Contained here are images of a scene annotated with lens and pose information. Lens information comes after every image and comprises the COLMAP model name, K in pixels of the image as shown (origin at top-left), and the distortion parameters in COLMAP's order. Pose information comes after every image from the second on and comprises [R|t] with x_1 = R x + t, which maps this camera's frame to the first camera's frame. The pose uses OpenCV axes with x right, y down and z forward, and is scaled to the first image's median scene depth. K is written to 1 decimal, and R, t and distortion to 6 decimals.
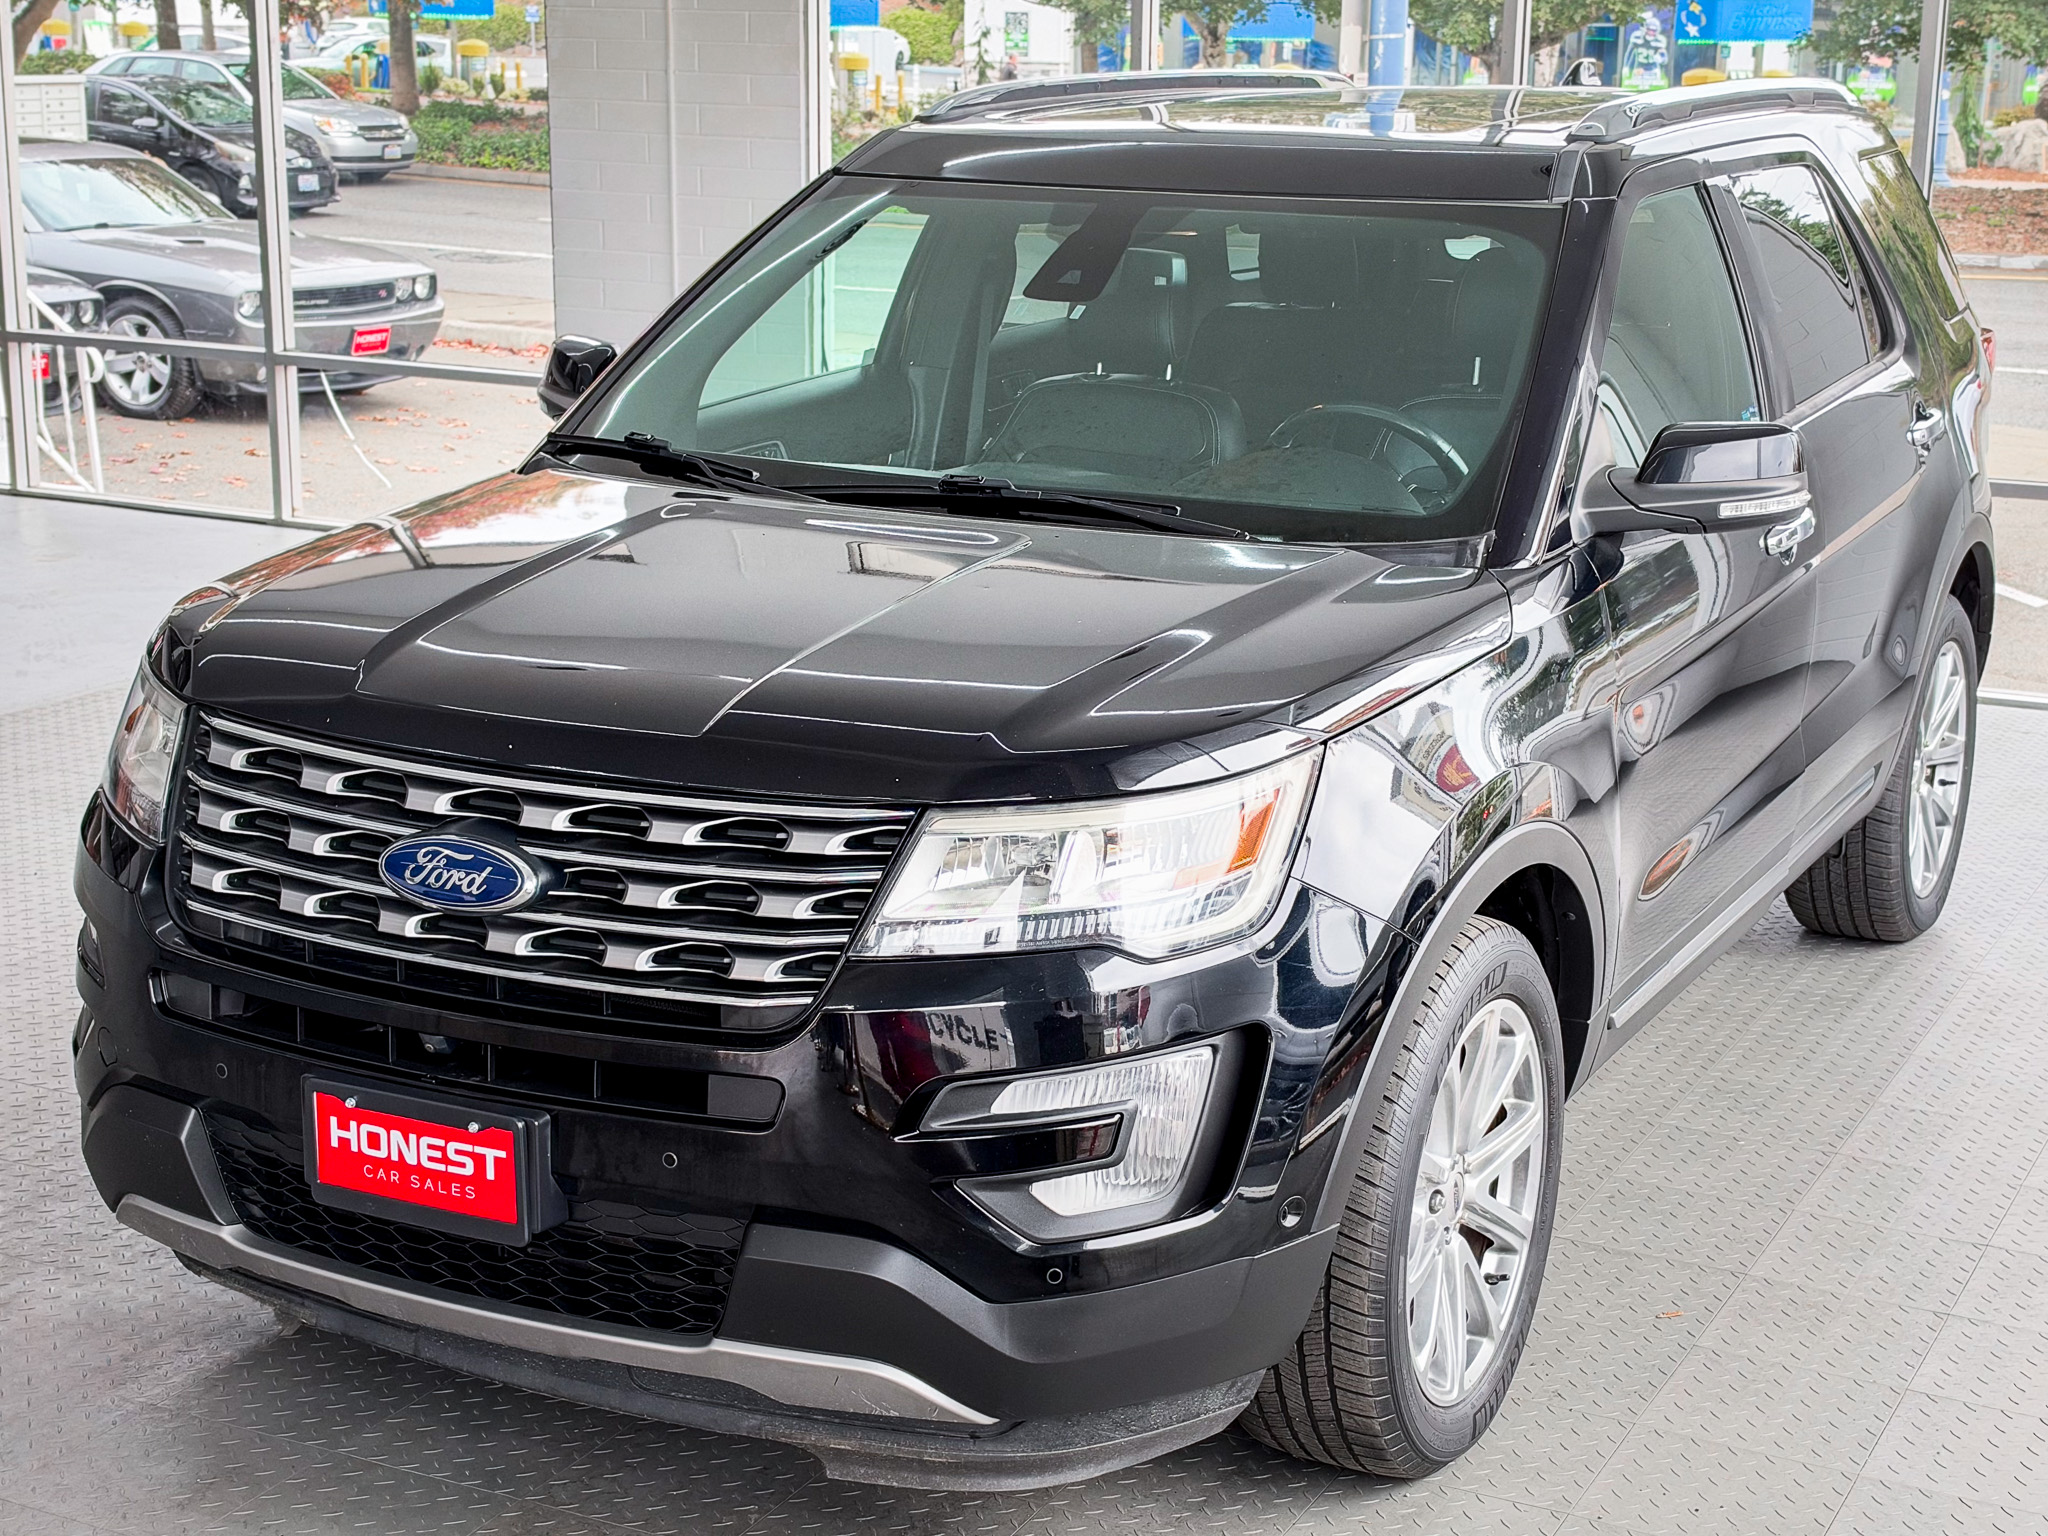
lens RADIAL K [[3295.9, 0, 1003.2], [0, 3295.9, 830.5], [0, 0, 1]] dist [0.121816, 0.000000]
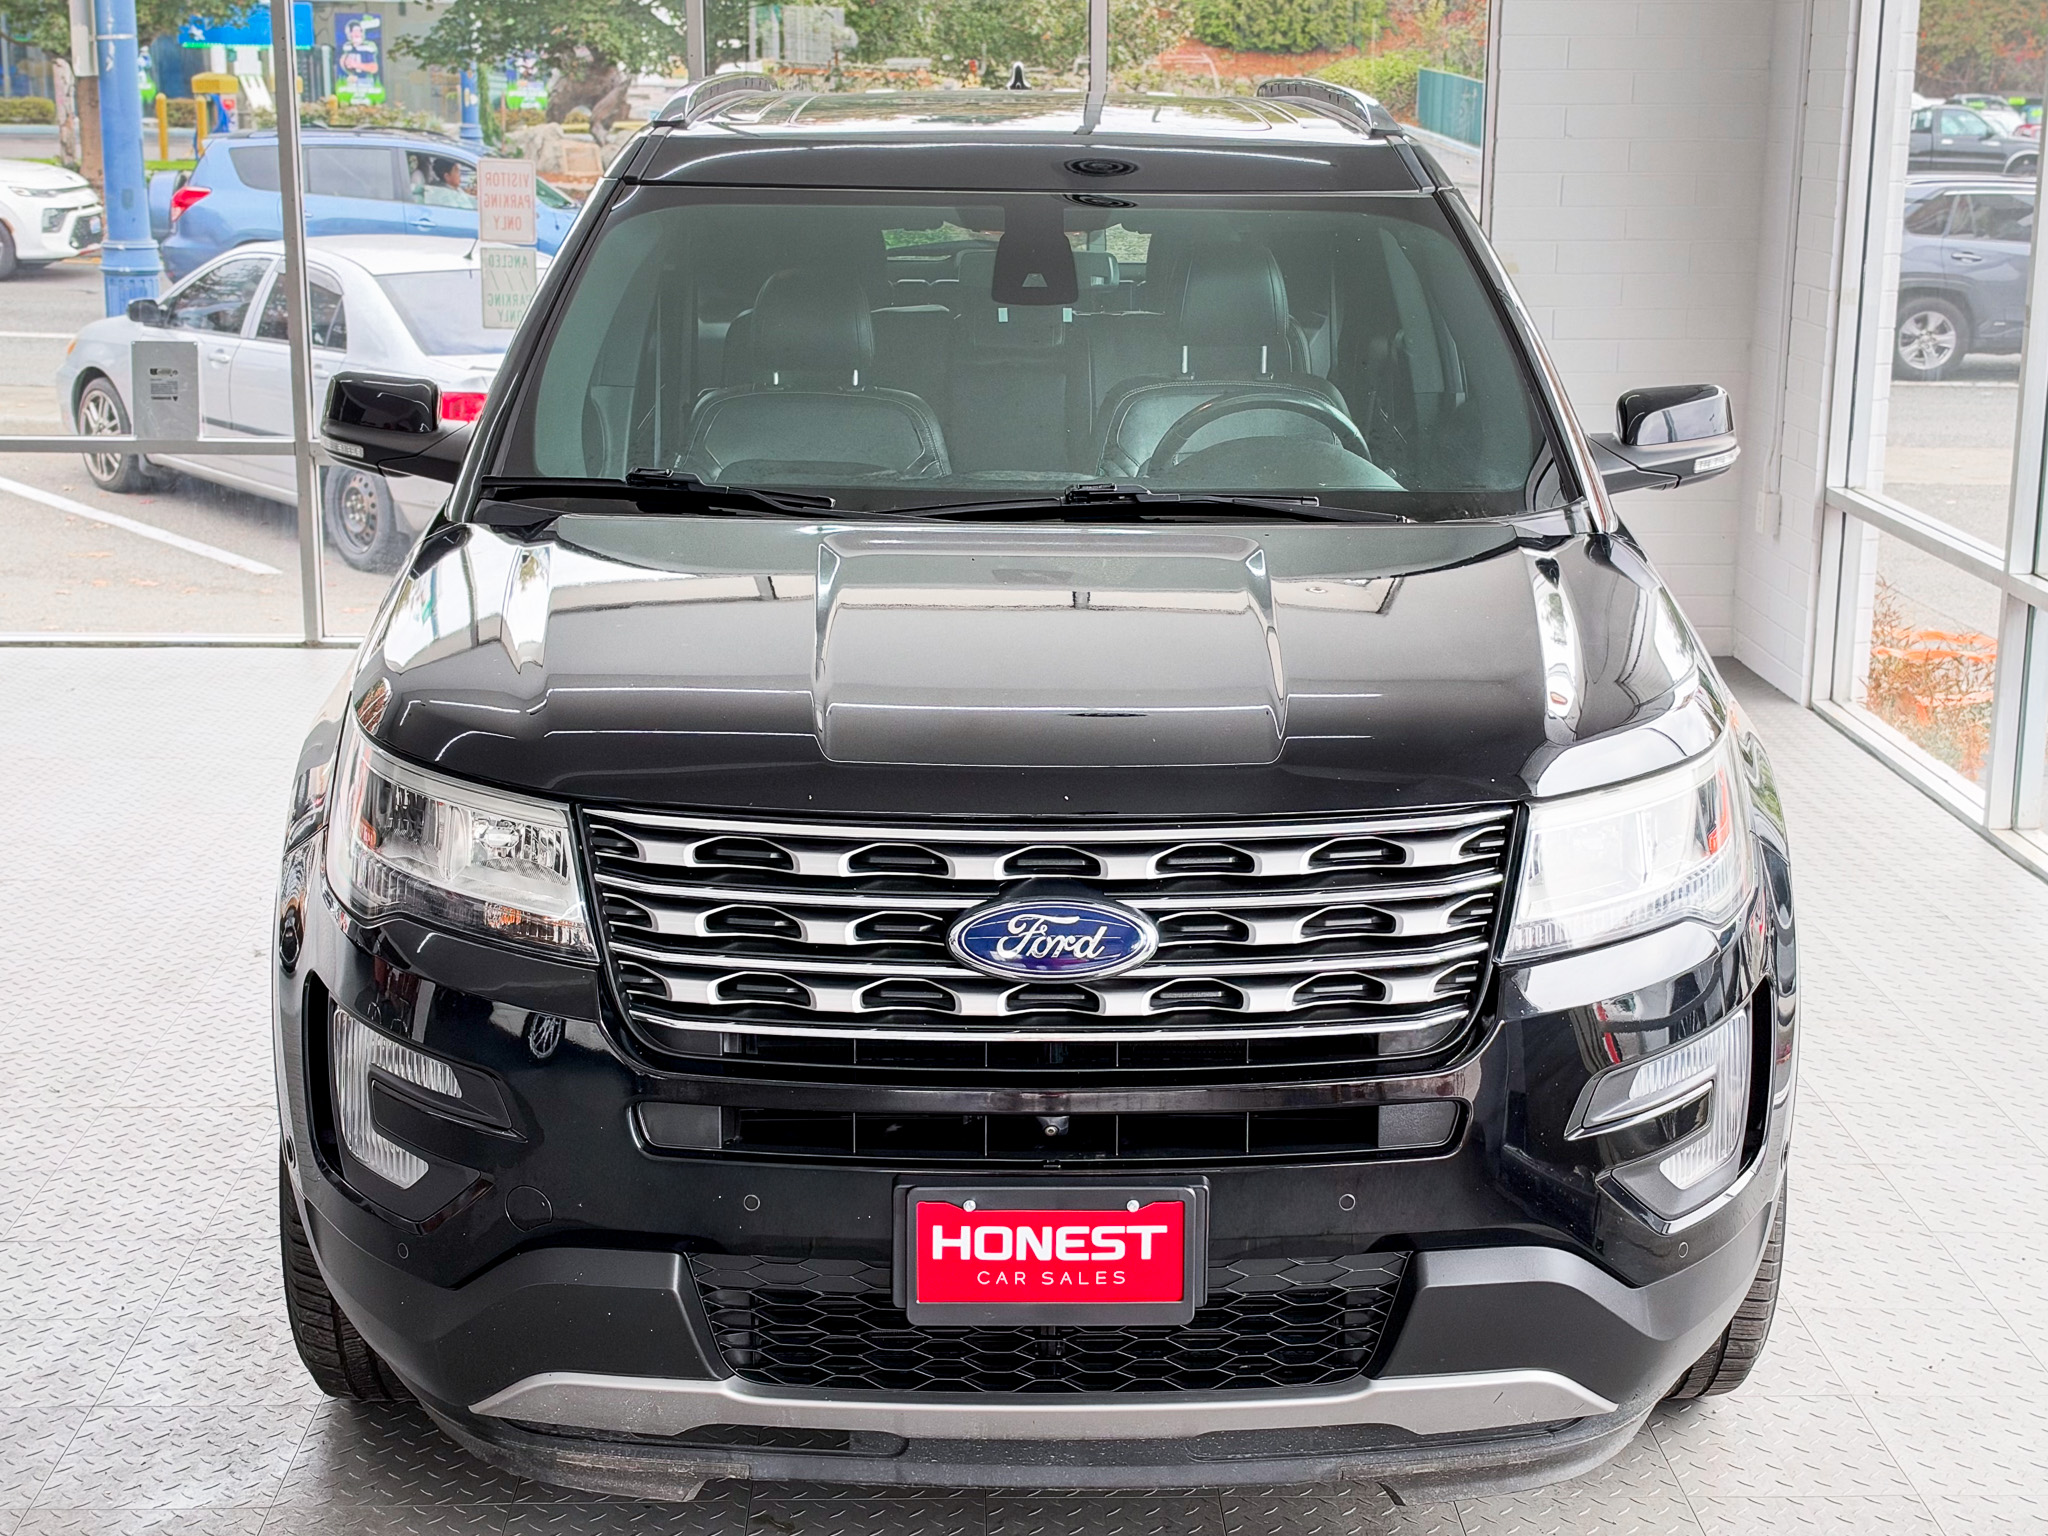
lens RADIAL K [[3295.9, 0, 1025.3], [0, 3295.9, 767.2], [0, 0, 1]] dist [0.121816, 0.000000]
pose [[0.868784, -0.114292, 0.481822, -0.609899], [0.123523, 0.992261, 0.012646, -0.047377], [-0.479538, 0.048529, 0.876178, 0.191726]]
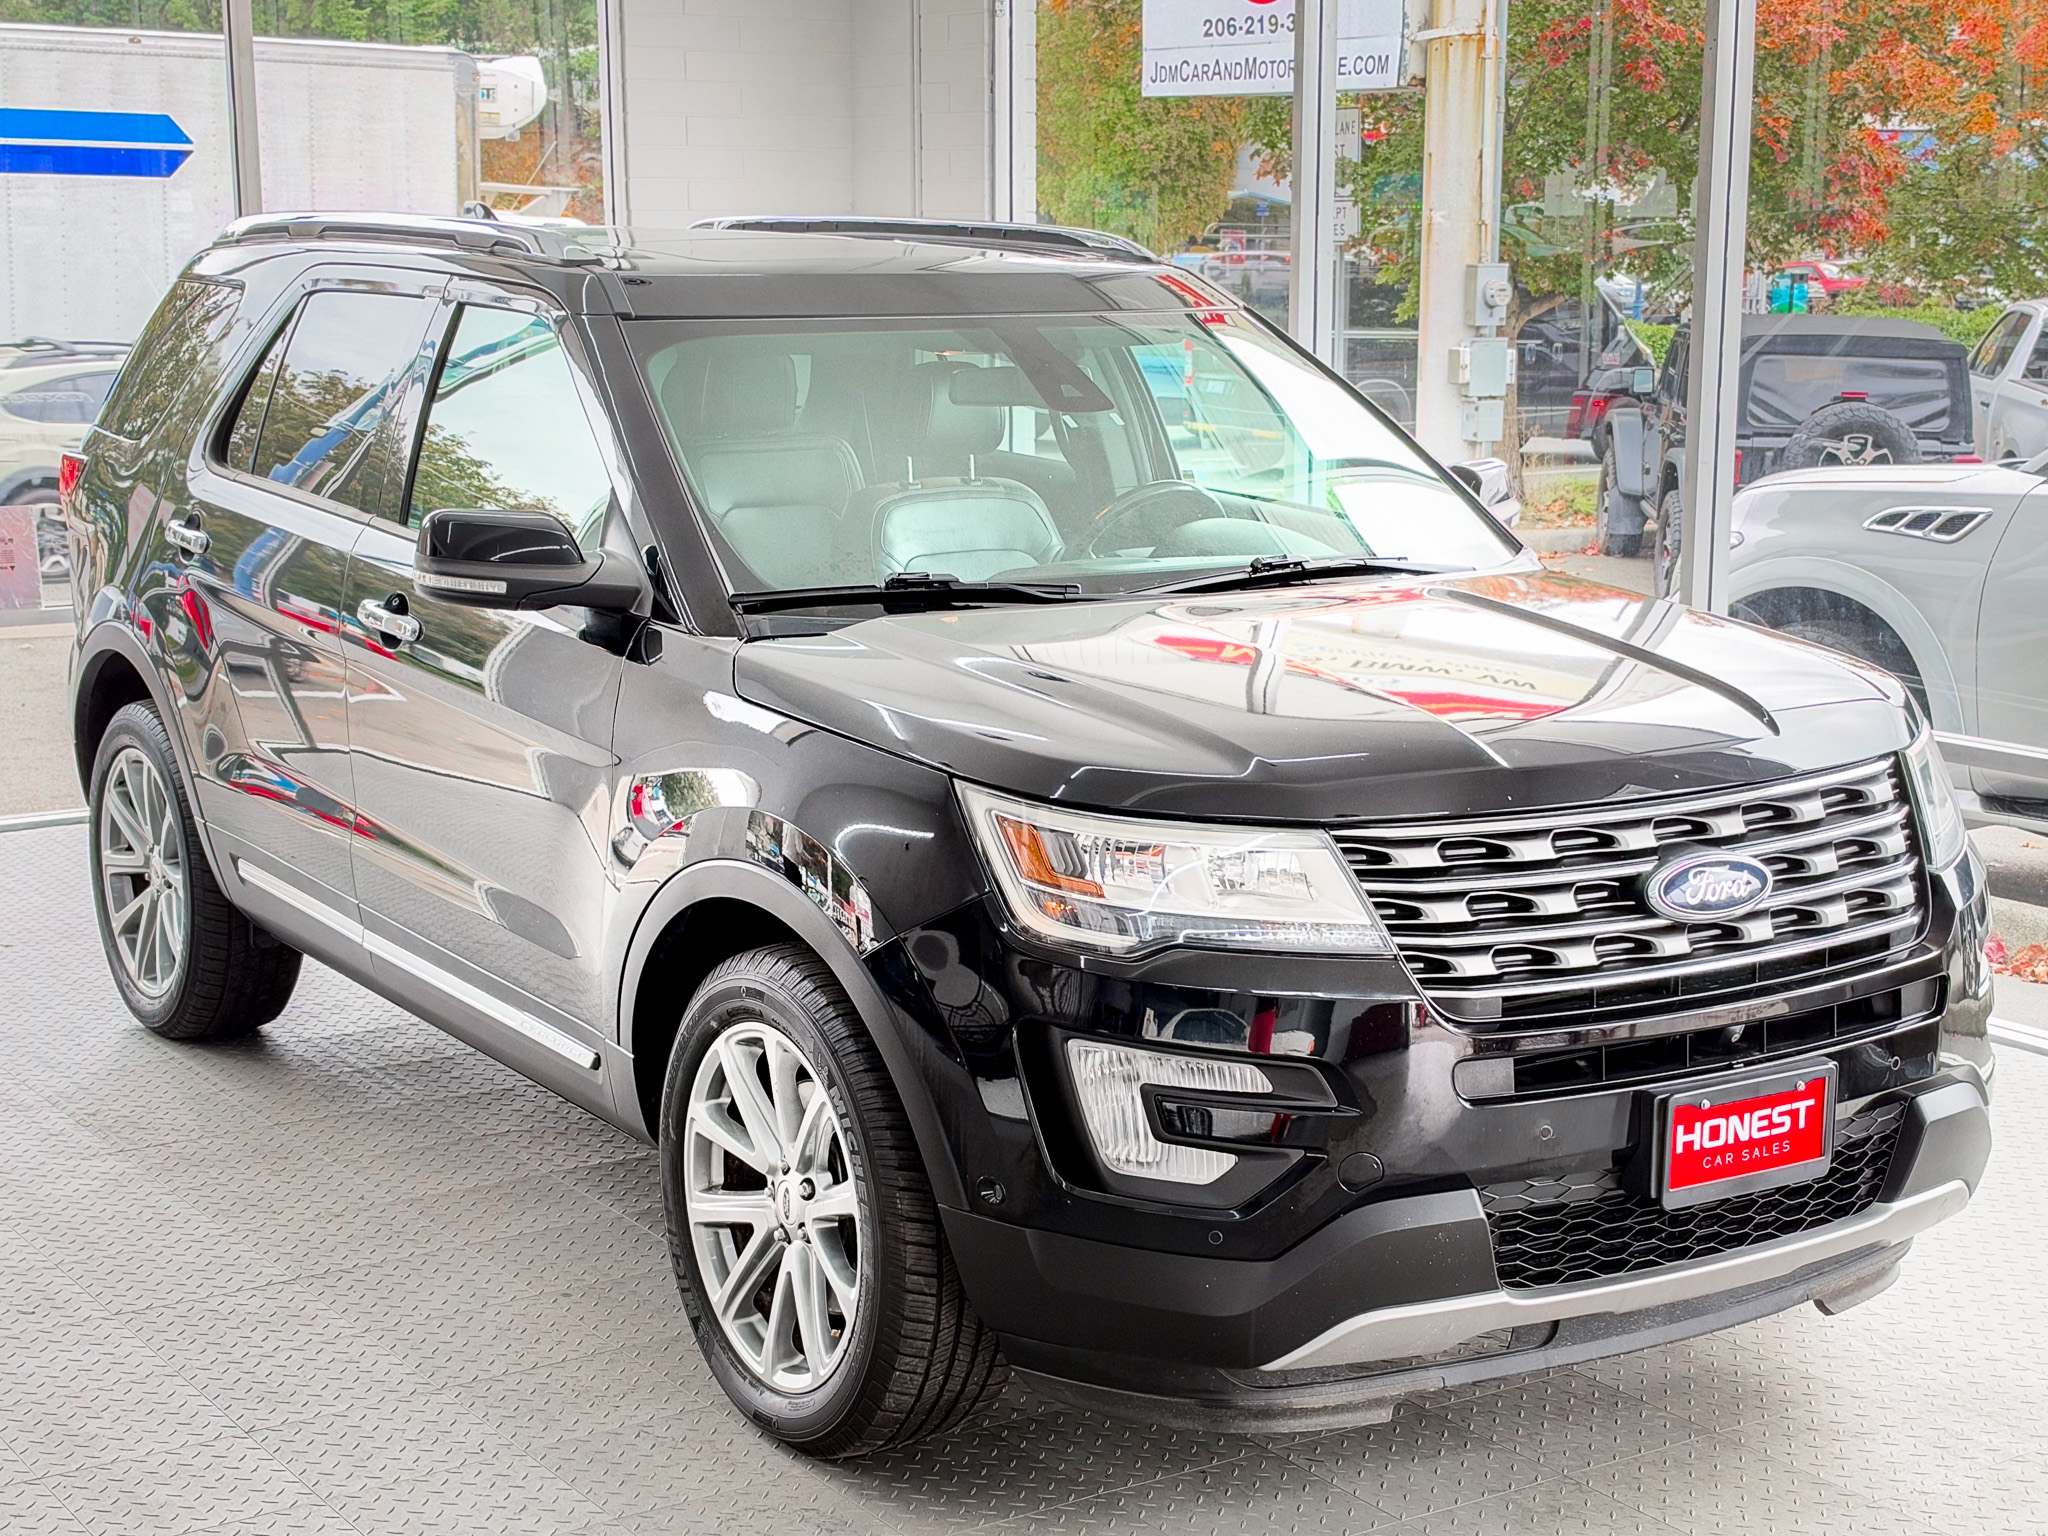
lens RADIAL K [[3295.9, 0, 1023.7], [0, 3295.9, 772.6], [0, 0, 1]] dist [0.121816, 0.000000]
pose [[0.489493, -0.166859, 0.855894, -1.266229], [0.223657, 0.972712, 0.061721, -0.150632], [-0.842837, 0.161215, 0.513455, 0.598772]]
